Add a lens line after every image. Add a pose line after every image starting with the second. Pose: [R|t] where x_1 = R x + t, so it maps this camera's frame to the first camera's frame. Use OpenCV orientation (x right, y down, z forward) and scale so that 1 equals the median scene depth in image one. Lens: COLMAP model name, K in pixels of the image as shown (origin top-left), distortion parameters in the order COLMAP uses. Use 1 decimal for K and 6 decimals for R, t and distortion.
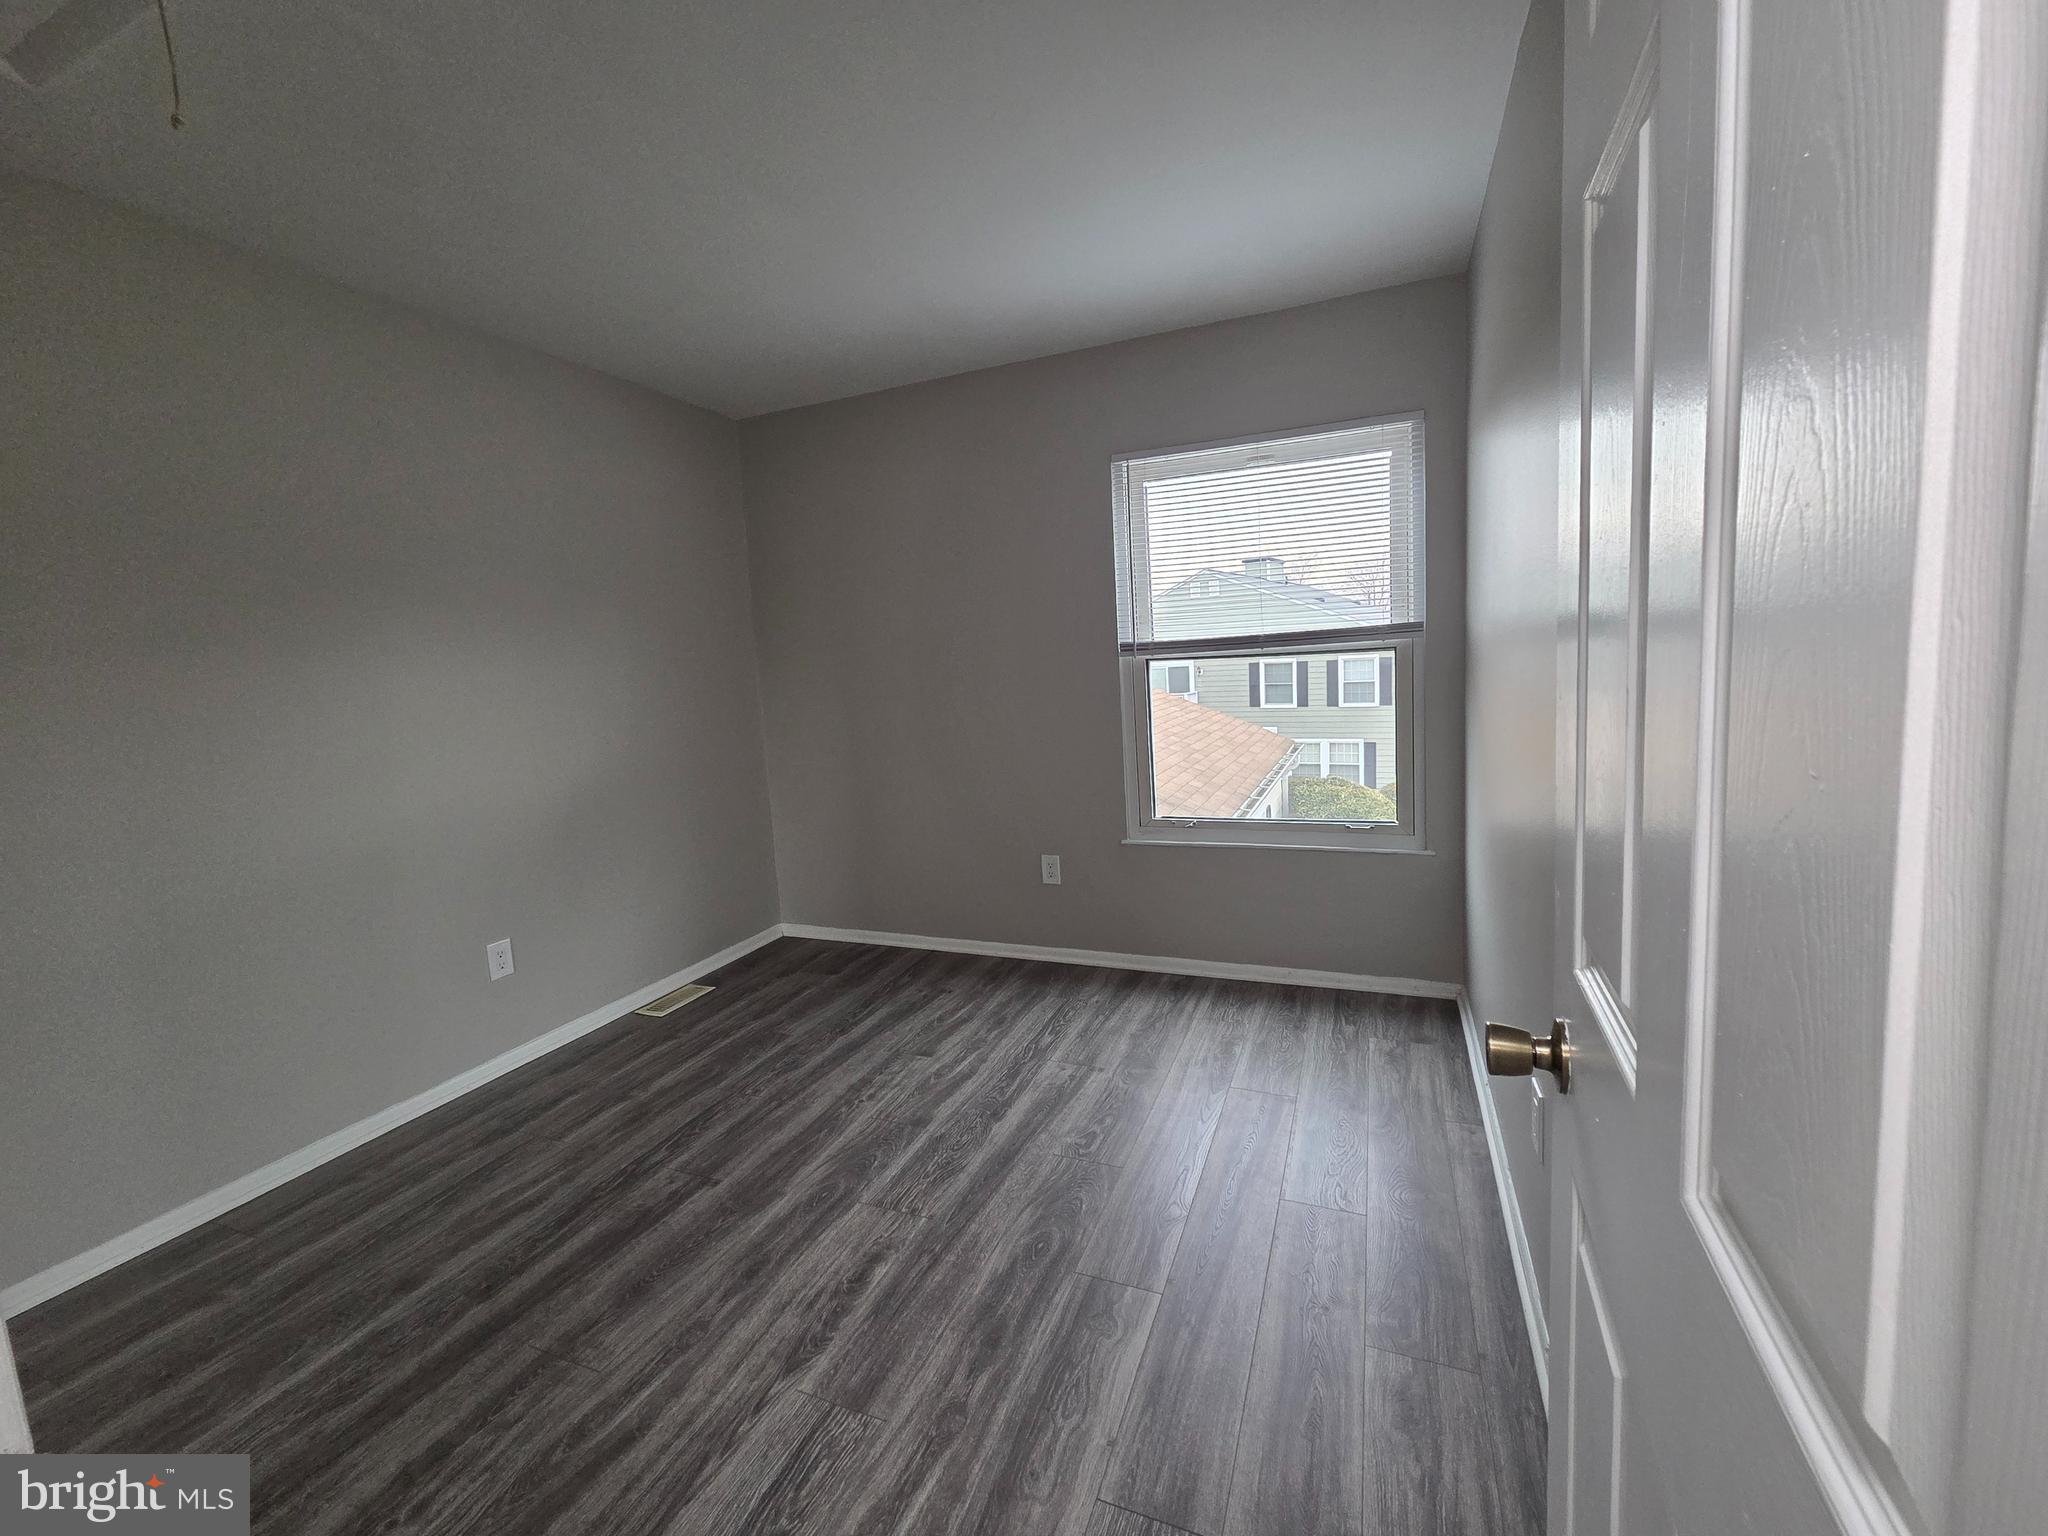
lens RADIAL K [[833.9, 0, 1030.7], [0, 833.9, 759.4], [0, 0, 1]] dist [0.002266, -0.000210]
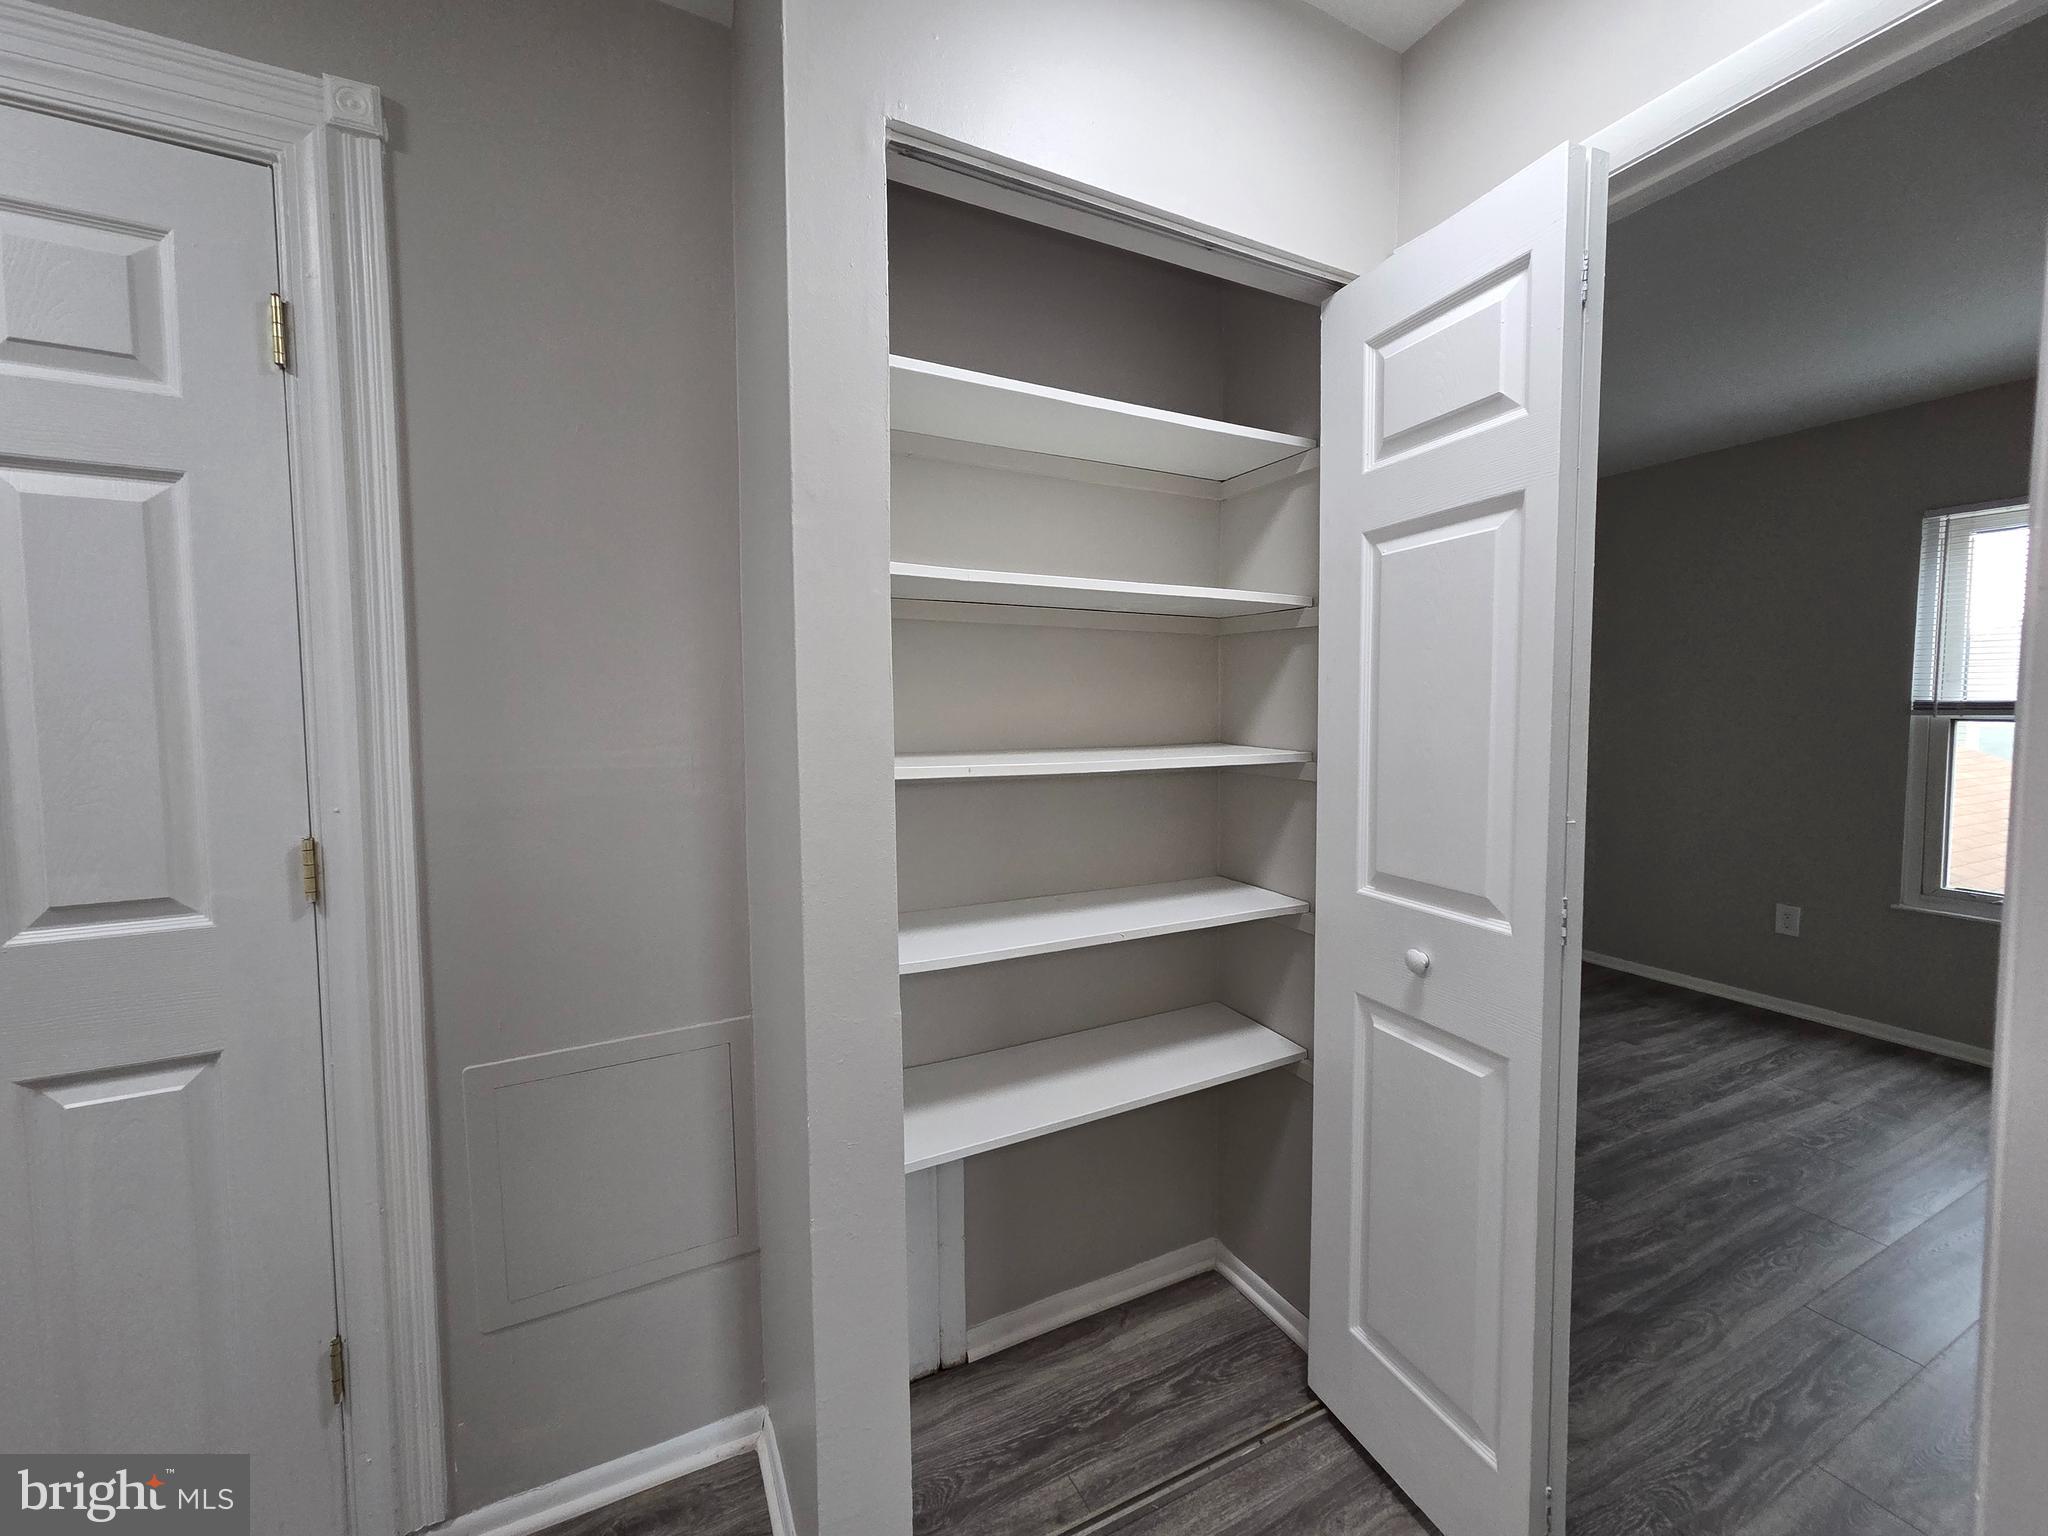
lens RADIAL K [[834.6, 0, 1029.8], [0, 834.6, 762.9], [0, 0, 1]] dist [0.003476, 0.000515]
pose [[0.755254, 0.093151, -0.648779, -0.040918], [-0.112599, 0.993573, 0.011577, 0.049376], [0.645688, 0.064308, 0.760889, -0.538919]]
